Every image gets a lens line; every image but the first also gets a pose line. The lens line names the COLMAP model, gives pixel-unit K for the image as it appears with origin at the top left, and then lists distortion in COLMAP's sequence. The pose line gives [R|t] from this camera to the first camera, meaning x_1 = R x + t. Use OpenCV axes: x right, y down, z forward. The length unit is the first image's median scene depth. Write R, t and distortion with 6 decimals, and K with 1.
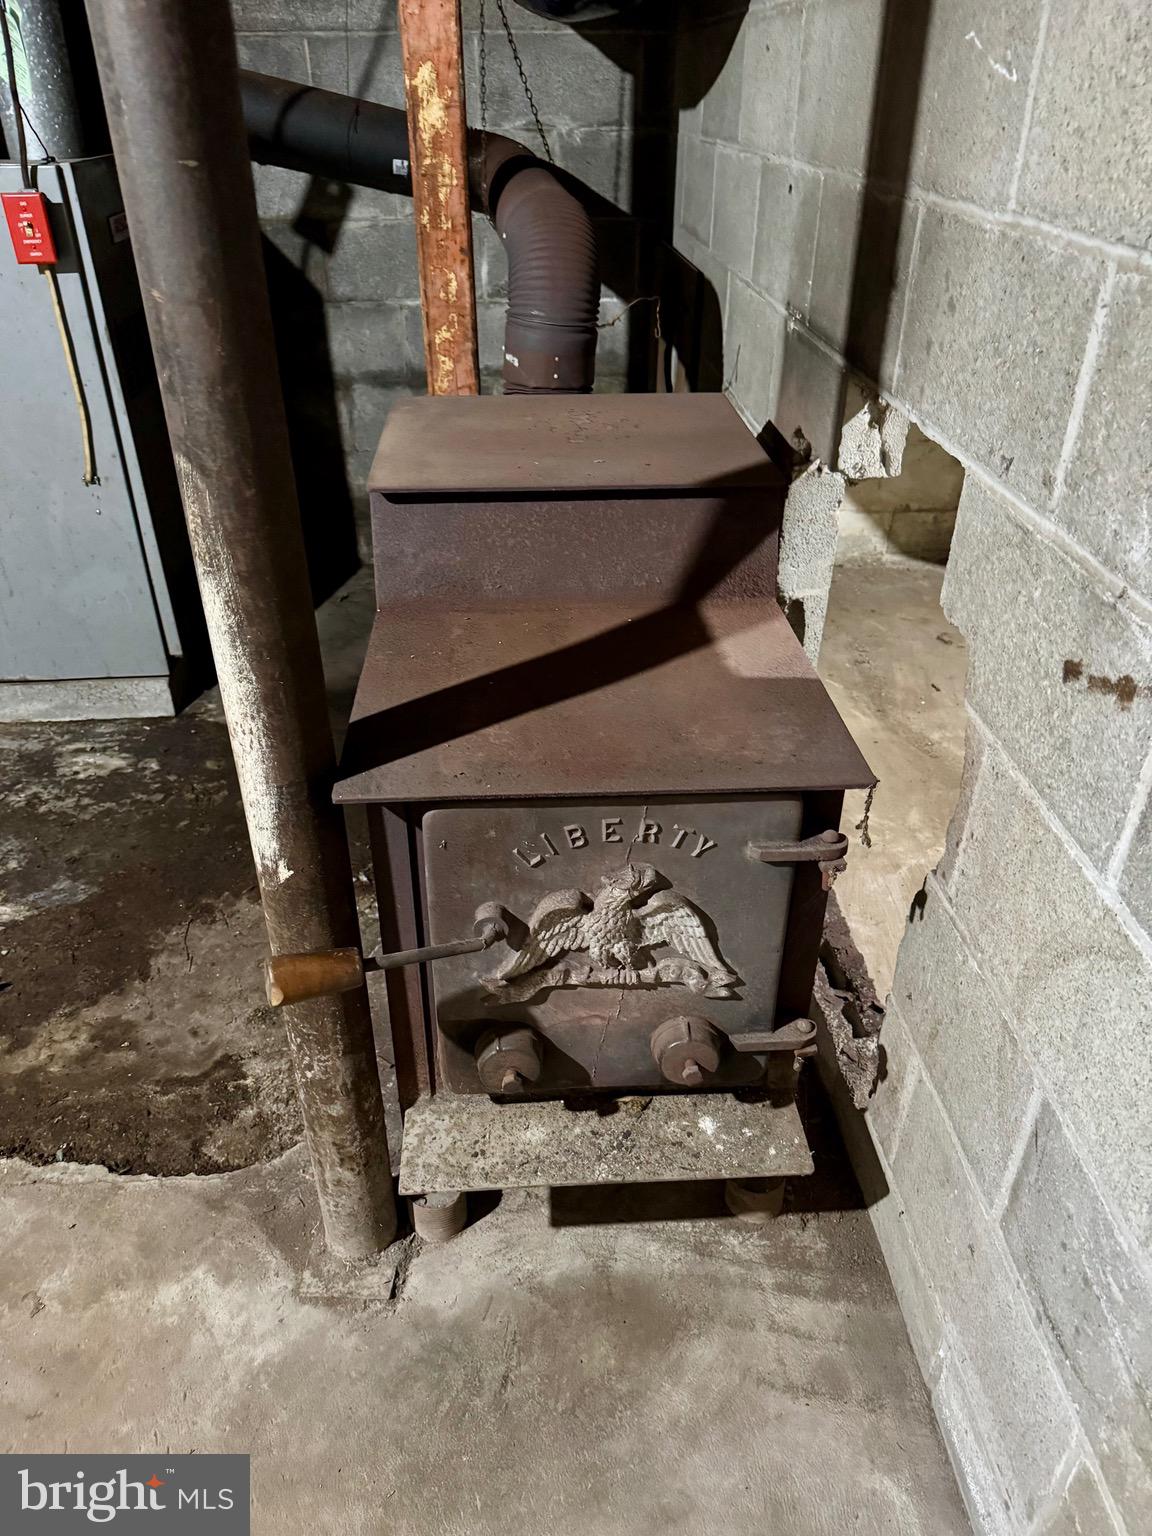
lens RADIAL K [[1093.7, 0, 570.6], [0, 1093.7, 769.0], [0, 0, 1]] dist [0.012421, -0.003353]
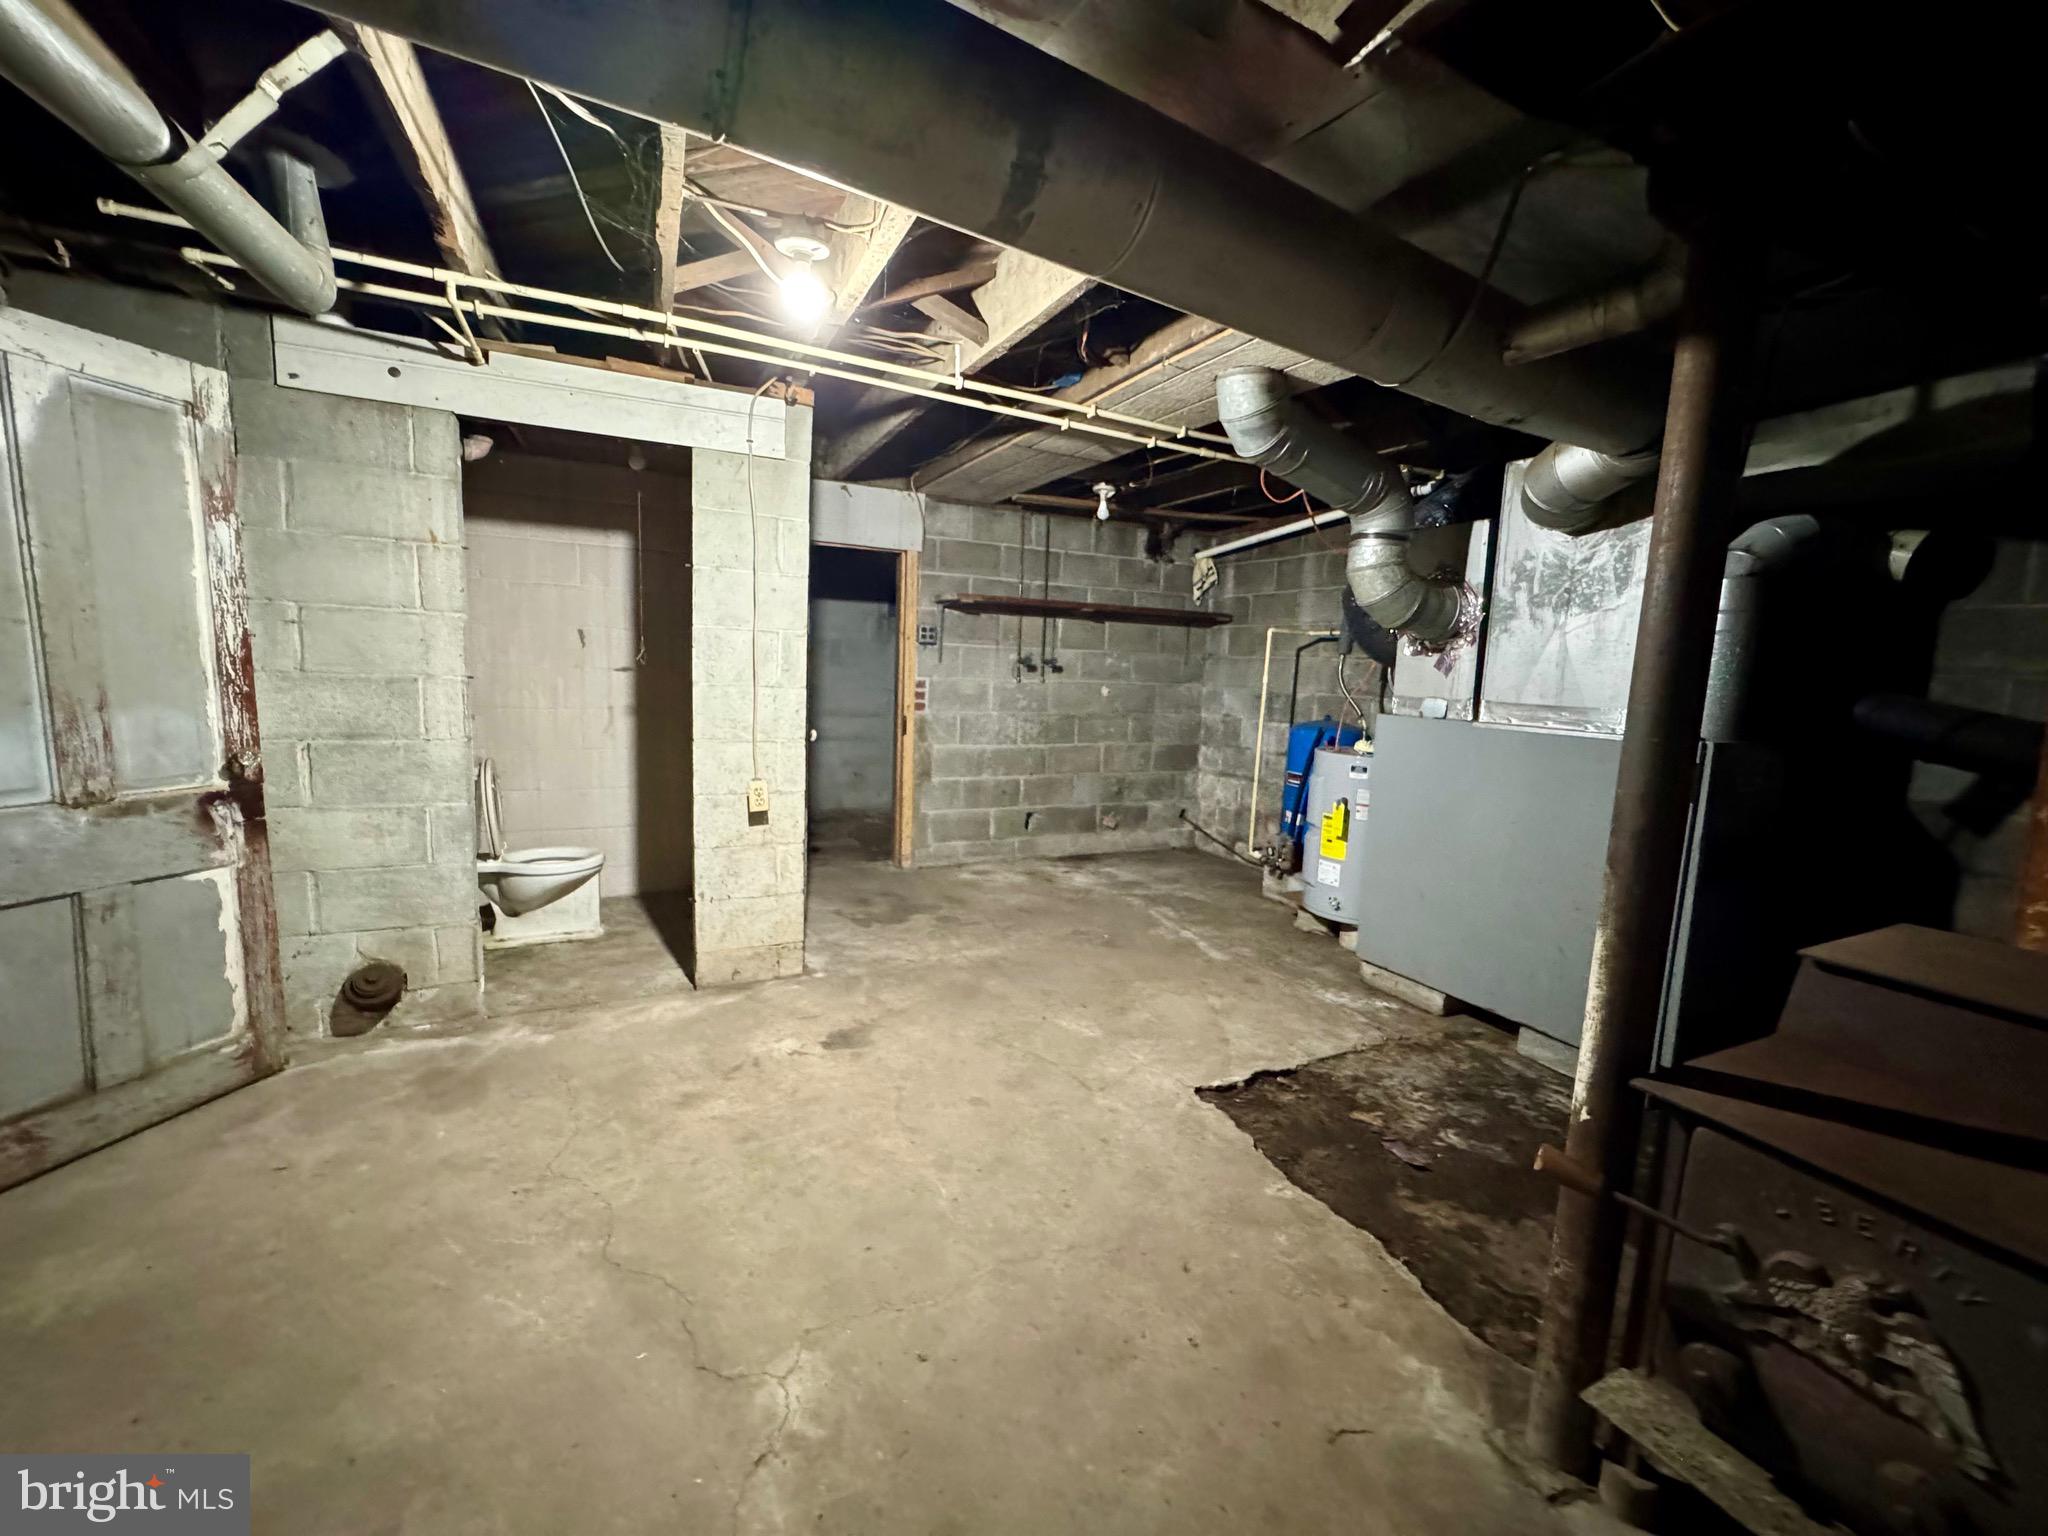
lens RADIAL K [[814.2, 0, 1027.4], [0, 814.2, 764.2], [0, 0, 1]] dist [-0.006569, 0.000559]
pose [[0.382536, 0.130817, -0.914633, 0.408765], [-0.523993, 0.846049, -0.098147, 0.184767], [0.760984, 0.516806, 0.392192, -0.332094]]
